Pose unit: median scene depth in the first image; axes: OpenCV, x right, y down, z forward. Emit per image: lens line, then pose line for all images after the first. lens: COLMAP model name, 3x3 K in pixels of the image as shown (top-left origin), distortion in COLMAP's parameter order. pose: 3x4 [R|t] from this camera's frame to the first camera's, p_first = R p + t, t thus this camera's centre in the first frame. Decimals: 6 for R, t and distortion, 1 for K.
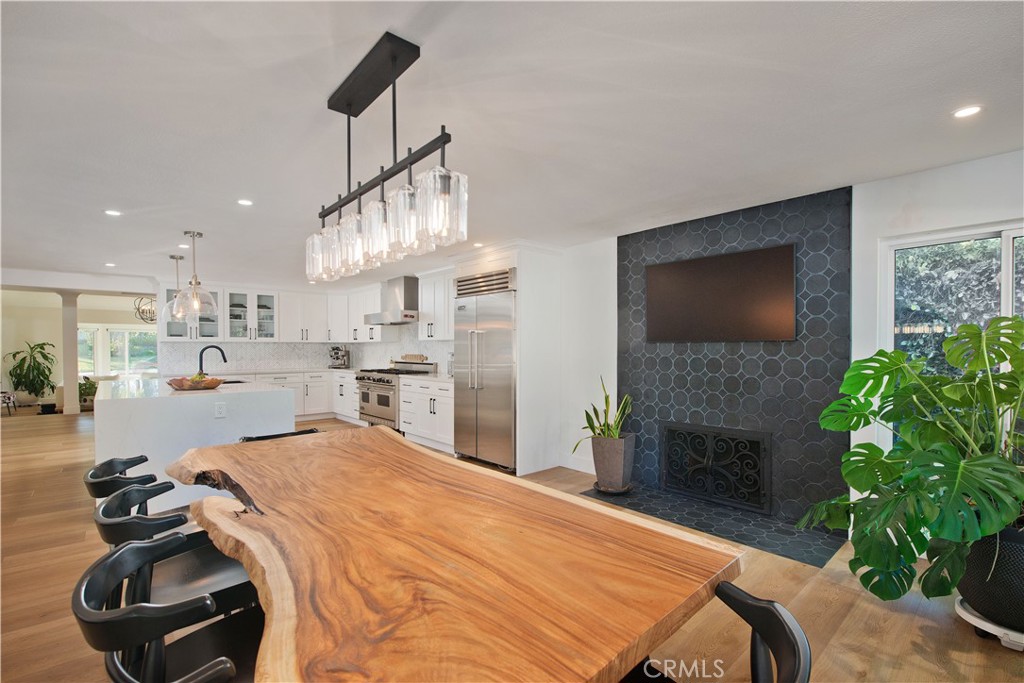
lens RADIAL K [[466.4, 0, 509.3], [0, 466.4, 355.5], [0, 0, 1]] dist [0.001259, 0.000213]
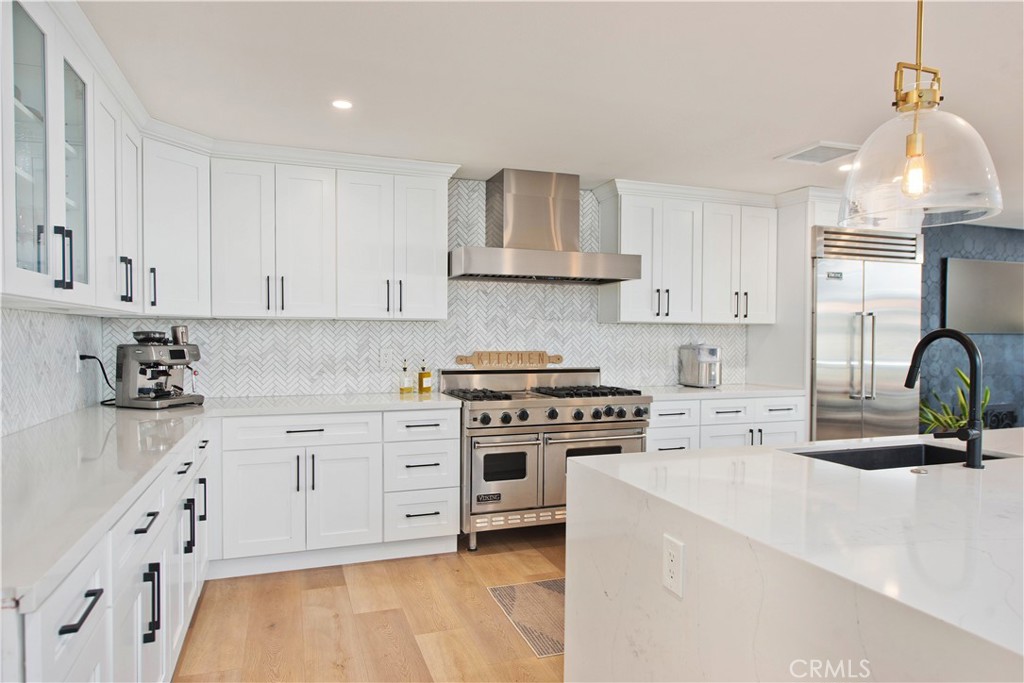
lens RADIAL K [[627.7, 0, 514.2], [0, 627.7, 353.1], [0, 0, 1]] dist [-0.001562, -0.000632]
pose [[0.365829, -0.018536, 0.930497, -1.246345], [0.010526, 0.999820, 0.015778, -0.016378], [-0.930622, 0.004022, 0.365959, 1.283200]]
